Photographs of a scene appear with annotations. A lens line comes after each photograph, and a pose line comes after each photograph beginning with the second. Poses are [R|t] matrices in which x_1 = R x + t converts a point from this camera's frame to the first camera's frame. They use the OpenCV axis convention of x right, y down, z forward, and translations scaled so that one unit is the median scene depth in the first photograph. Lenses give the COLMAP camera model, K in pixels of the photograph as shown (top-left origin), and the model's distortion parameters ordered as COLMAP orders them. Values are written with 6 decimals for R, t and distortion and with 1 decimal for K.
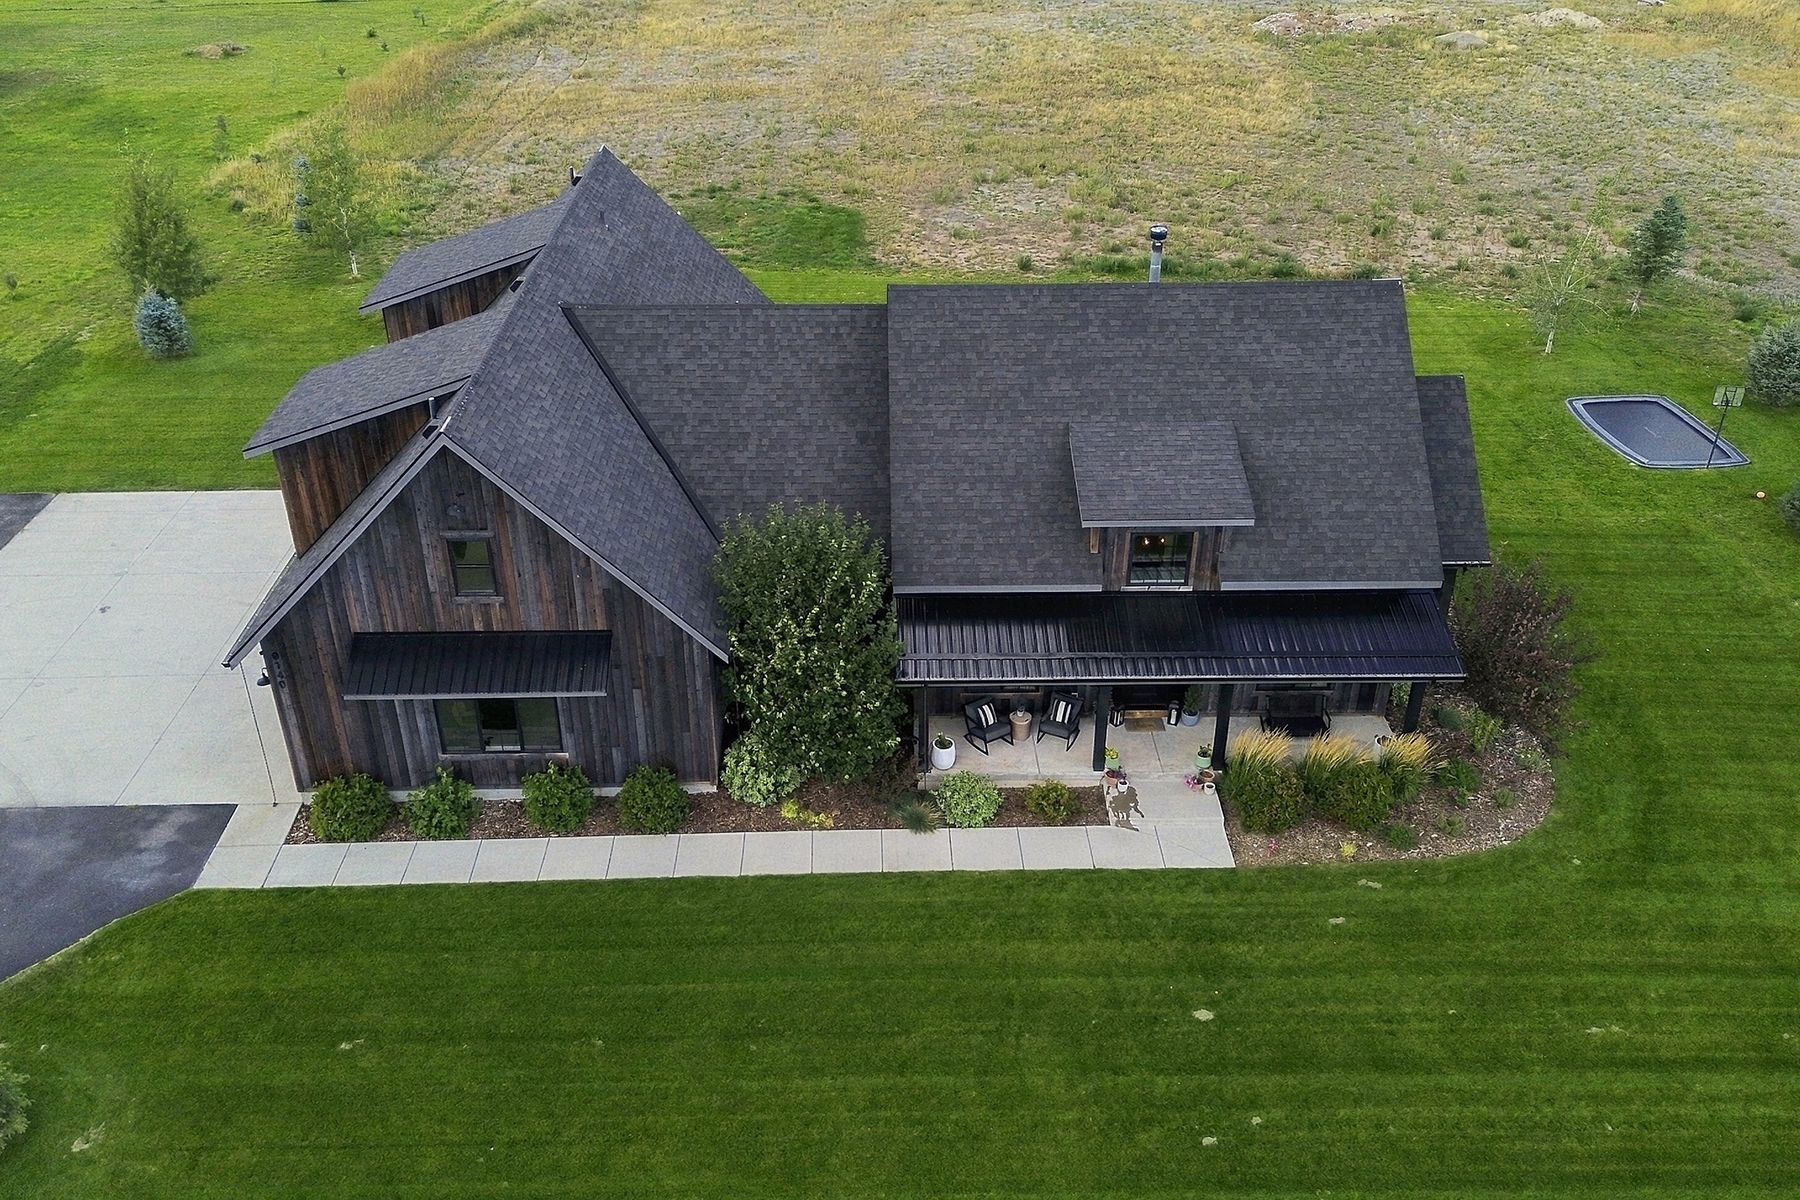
lens RADIAL K [[1509.4, 0, 902.1], [0, 1509.4, 605.2], [0, 0, 1]] dist [0.072730, -0.063895]
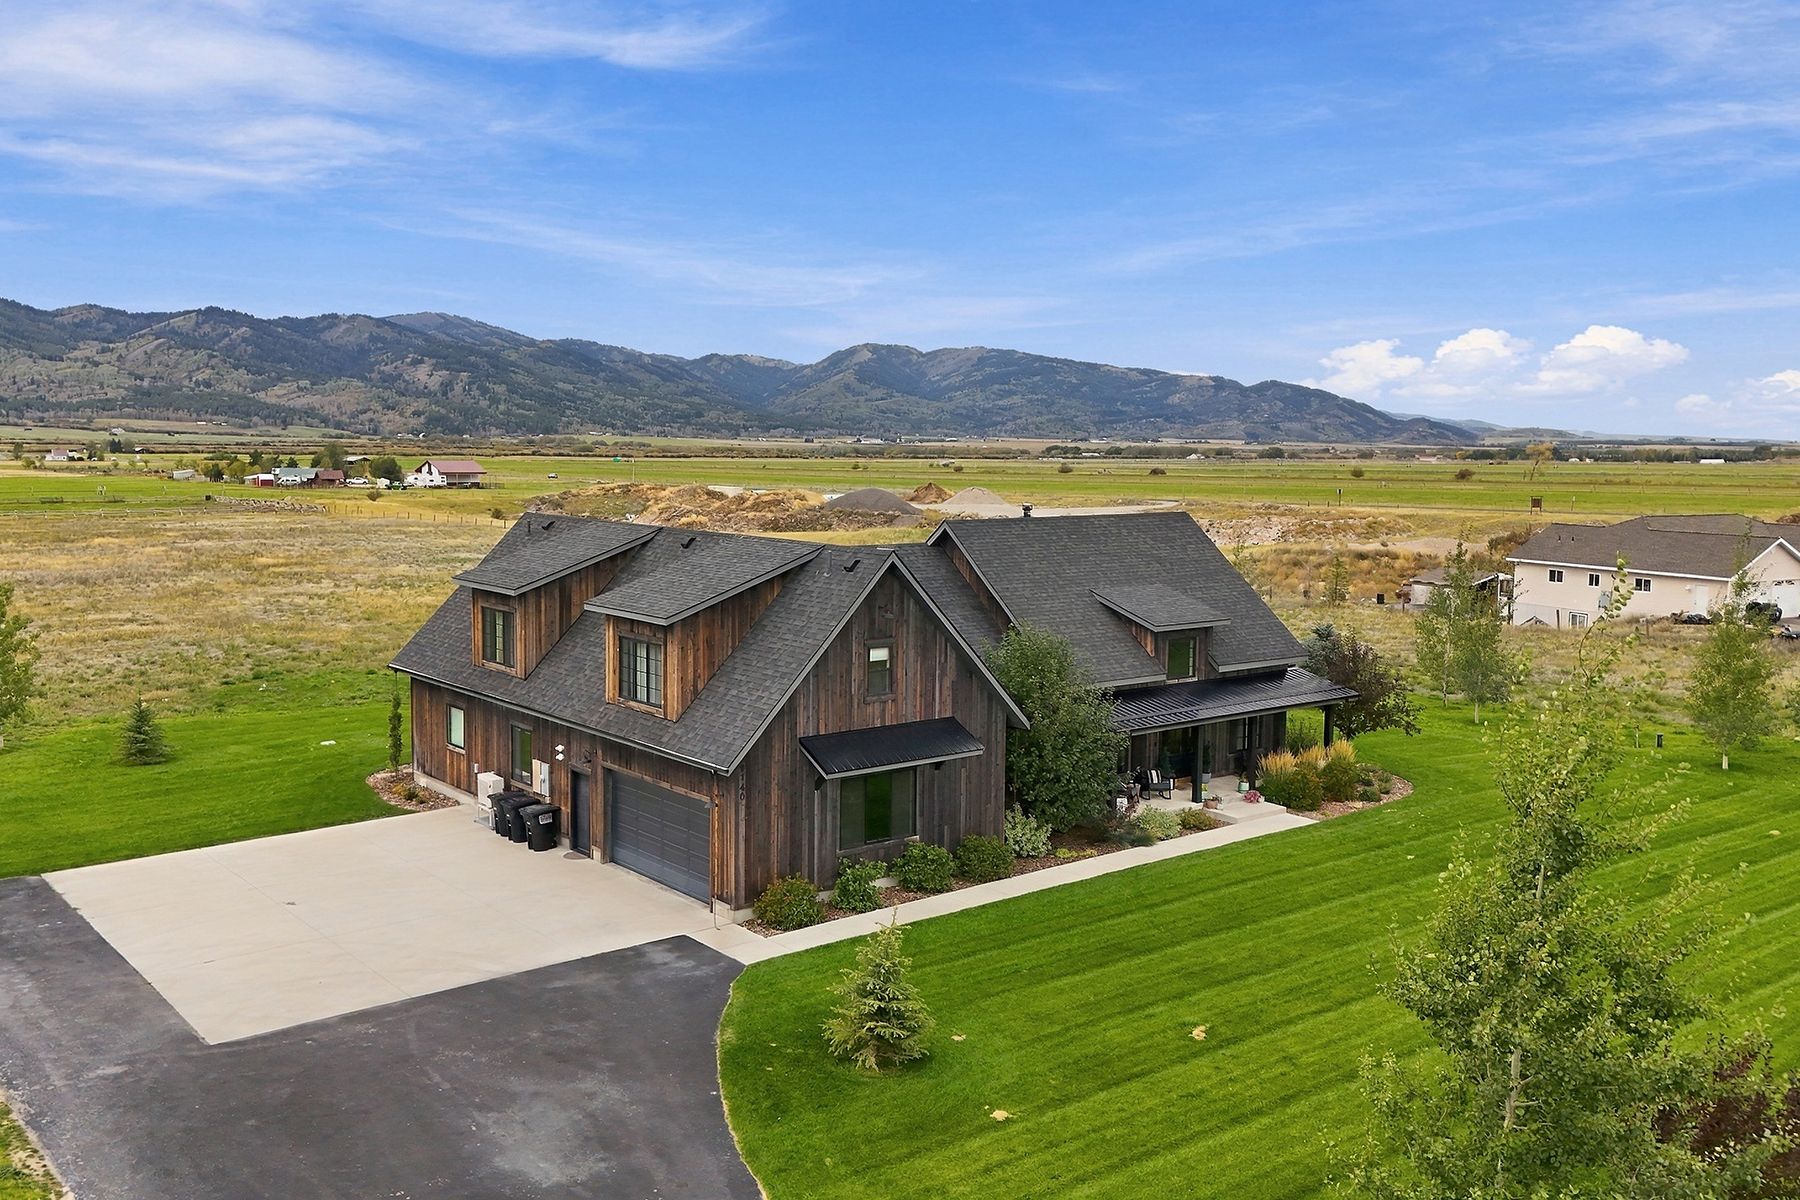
lens RADIAL K [[1570.3, 0, 899.0], [0, 1570.3, 597.1], [0, 0, 1]] dist [0.110757, -0.173136]
pose [[0.791042, -0.057702, 0.609035, -1.008467], [0.306360, 0.899078, -0.312733, 0.320428], [-0.529525, 0.433969, 0.728886, -0.018118]]
